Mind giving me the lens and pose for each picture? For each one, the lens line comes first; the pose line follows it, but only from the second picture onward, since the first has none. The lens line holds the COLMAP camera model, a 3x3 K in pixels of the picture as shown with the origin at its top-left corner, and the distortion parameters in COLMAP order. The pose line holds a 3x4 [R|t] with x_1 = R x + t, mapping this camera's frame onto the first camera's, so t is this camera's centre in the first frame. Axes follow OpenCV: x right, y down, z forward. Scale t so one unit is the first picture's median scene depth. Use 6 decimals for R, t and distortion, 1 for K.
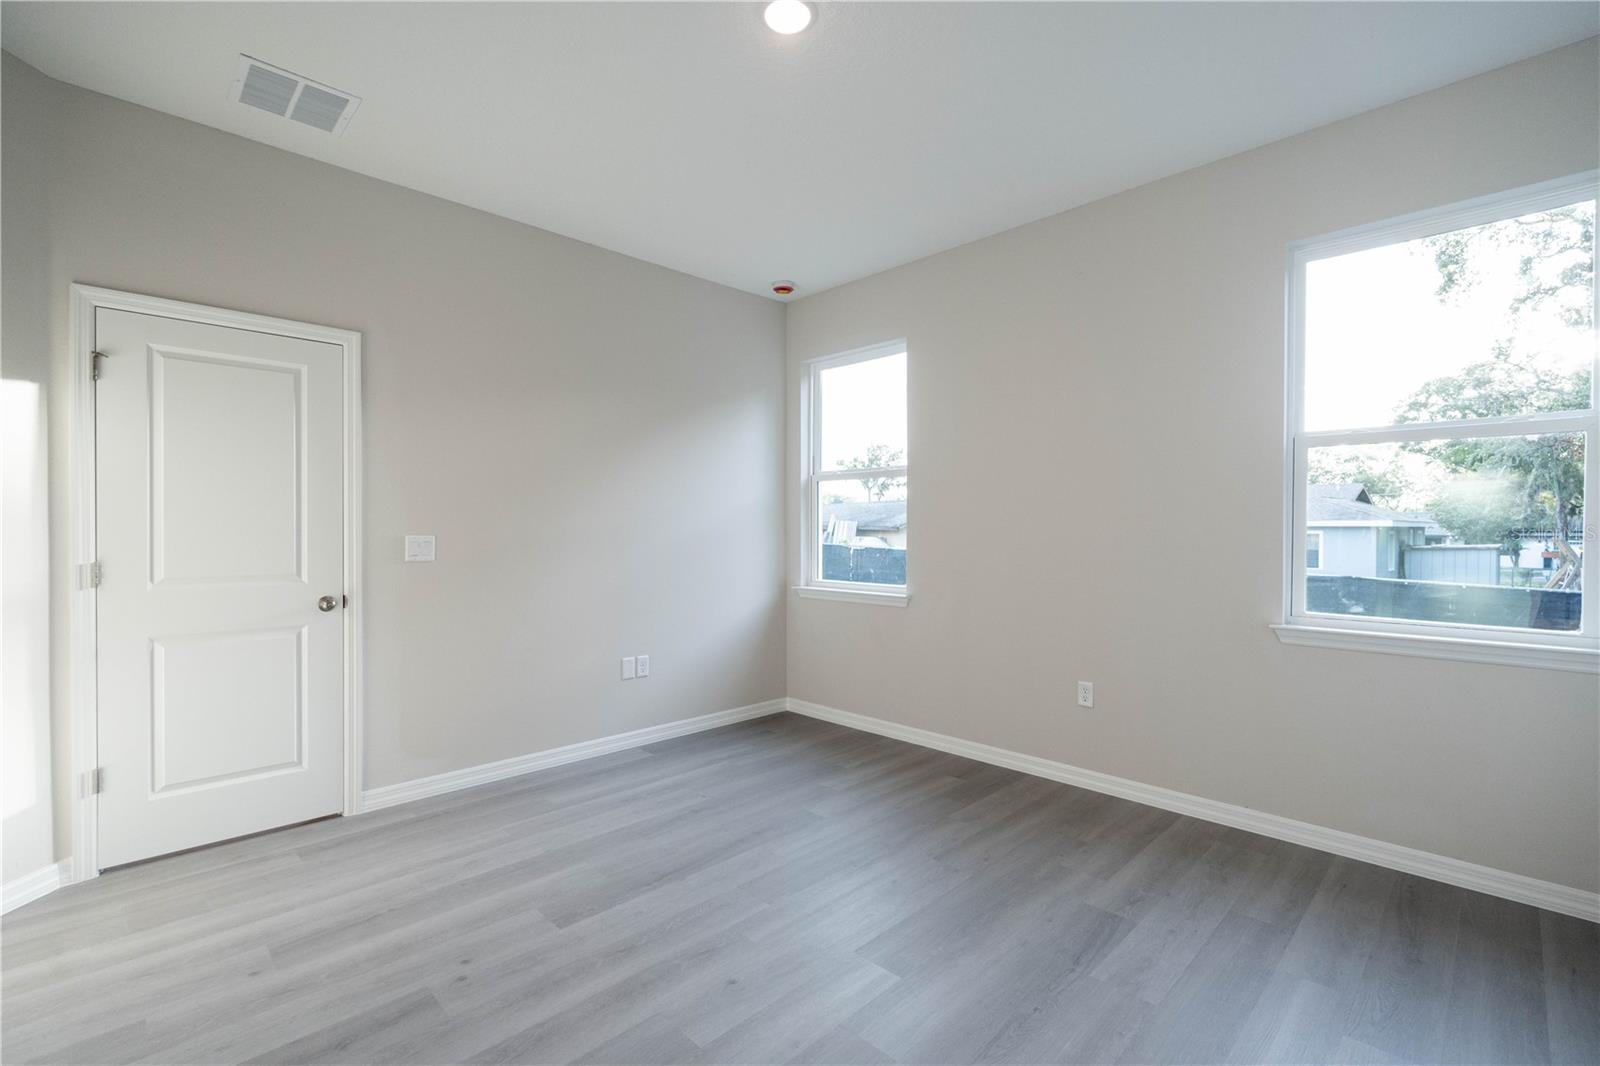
lens RADIAL K [[723.1, 0, 803.5], [0, 723.1, 525.8], [0, 0, 1]] dist [-0.006537, 0.000580]
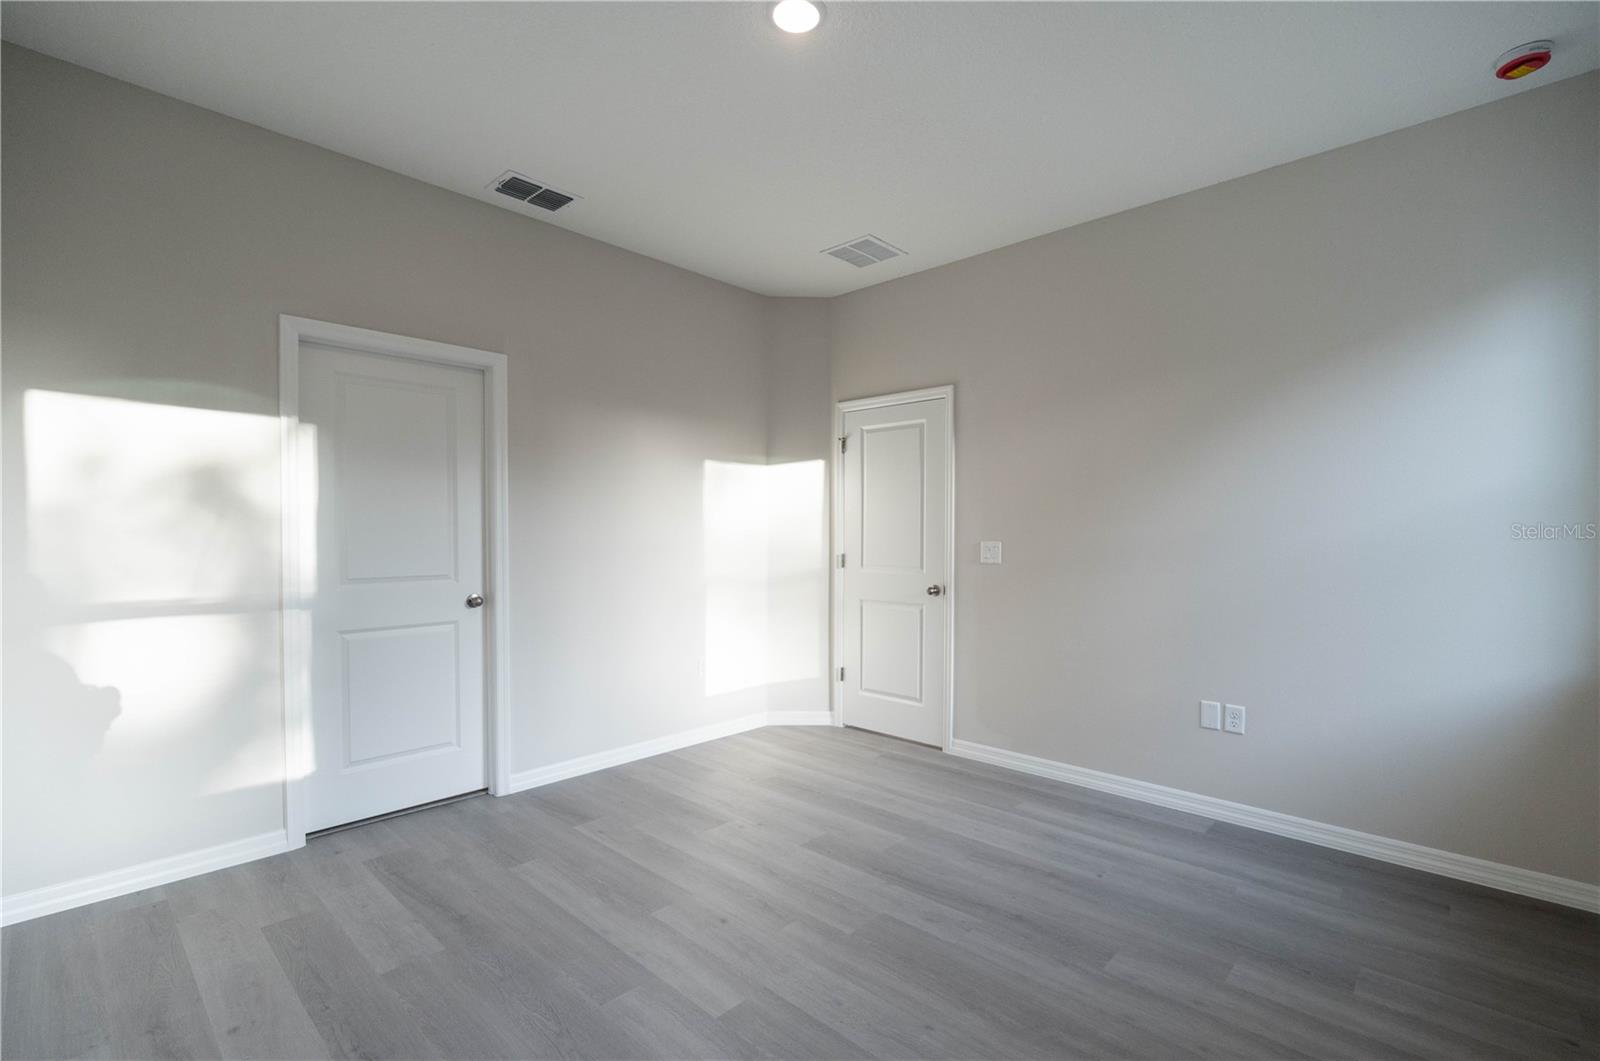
lens RADIAL K [[723.1, 0, 801.6], [0, 723.1, 534.0], [0, 0, 1]] dist [-0.006537, 0.000580]
pose [[0.017410, -0.001993, -0.999846, 0.677734], [0.000345, 0.999998, -0.001987, 0.003563], [0.999848, -0.000311, 0.017411, 0.696974]]
